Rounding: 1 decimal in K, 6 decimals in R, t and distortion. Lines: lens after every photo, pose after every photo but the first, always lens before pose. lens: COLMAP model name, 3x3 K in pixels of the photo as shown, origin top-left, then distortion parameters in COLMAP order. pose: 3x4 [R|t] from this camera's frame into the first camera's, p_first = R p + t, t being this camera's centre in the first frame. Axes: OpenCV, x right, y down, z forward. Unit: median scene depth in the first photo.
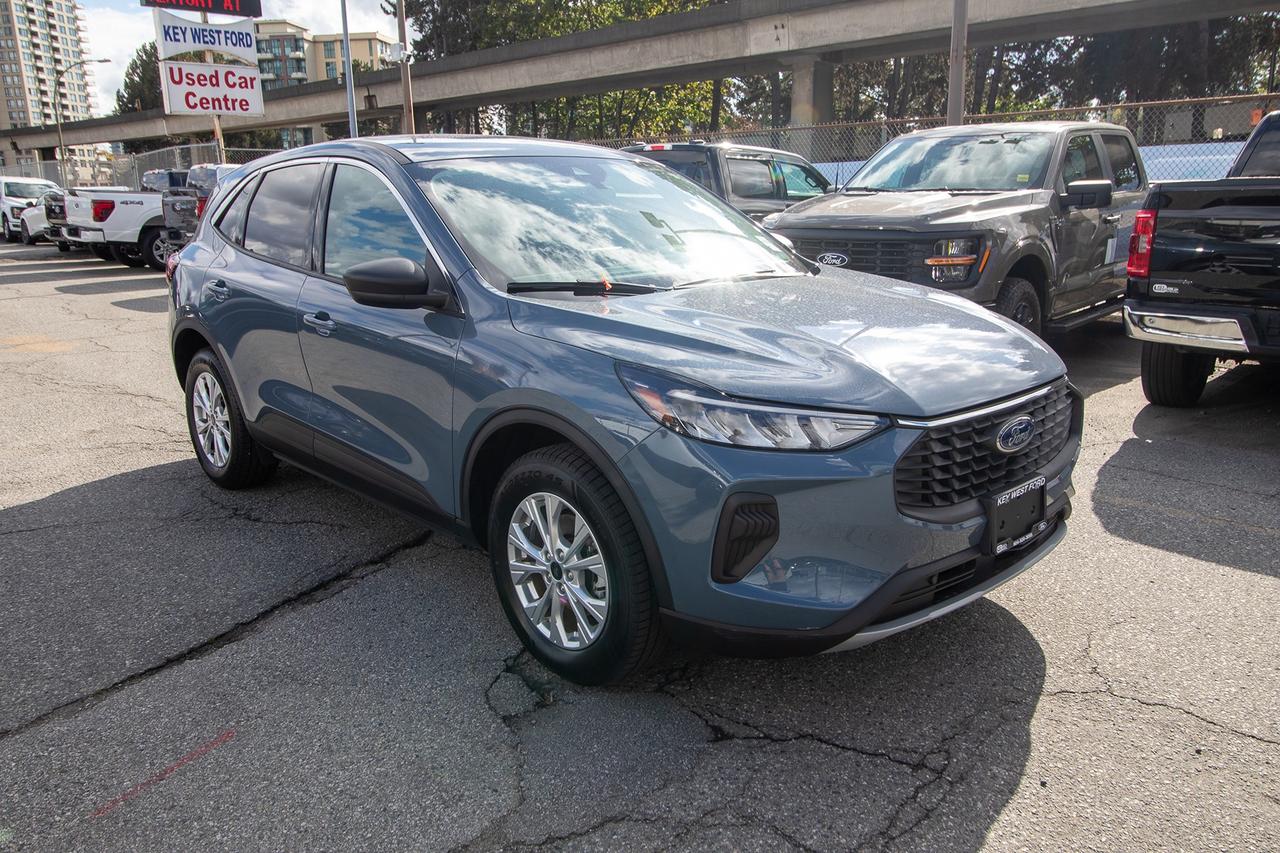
lens RADIAL K [[979.5, 0, 640.0], [0, 979.5, 426.5], [0, 0, 1]] dist [0.009647, -0.004849]
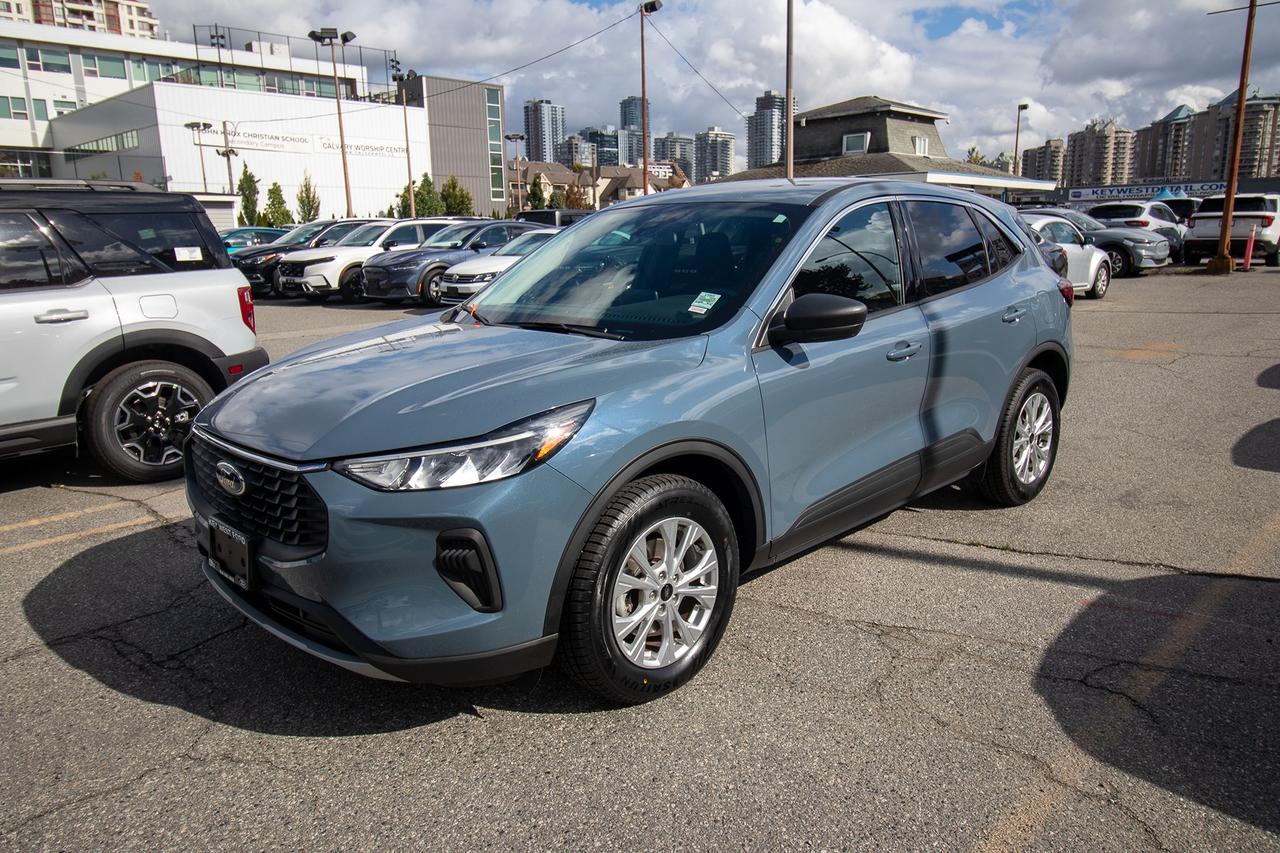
lens RADIAL K [[904.1, 0, 637.2], [0, 904.1, 420.8], [0, 0, 1]] dist [0.008013, -0.001800]
pose [[0.005191, 0.220363, -0.975404, 0.165579], [-0.212069, 0.953473, 0.214280, -0.044576], [0.977241, 0.205741, 0.051682, 0.168991]]
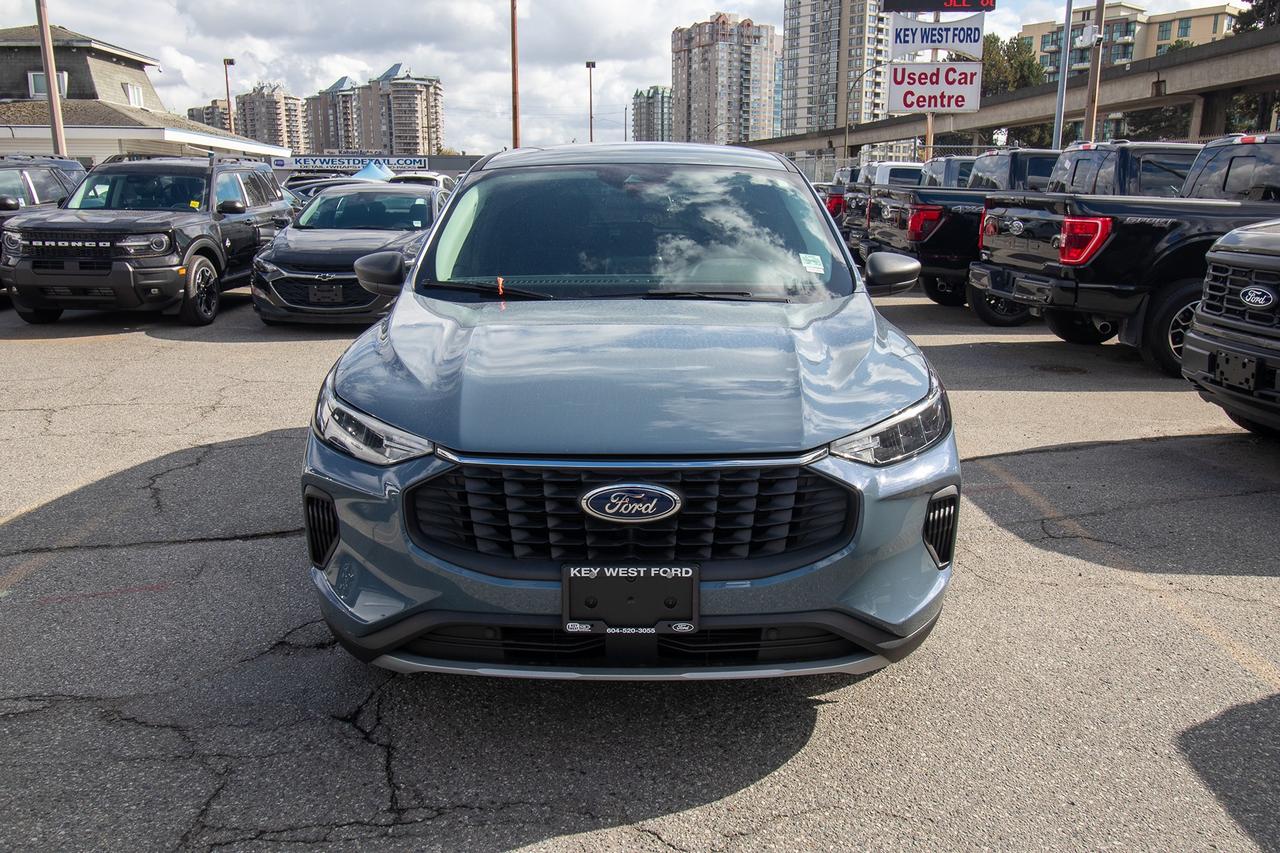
lens RADIAL K [[1018.2, 0, 643.8], [0, 1018.2, 425.3], [0, 0, 1]] dist [0.015745, -0.007062]
pose [[0.722541, 0.170287, -0.670027, 0.117994], [-0.173728, 0.982812, 0.062437, -0.013904], [0.669143, 0.071289, 0.739706, 0.044658]]
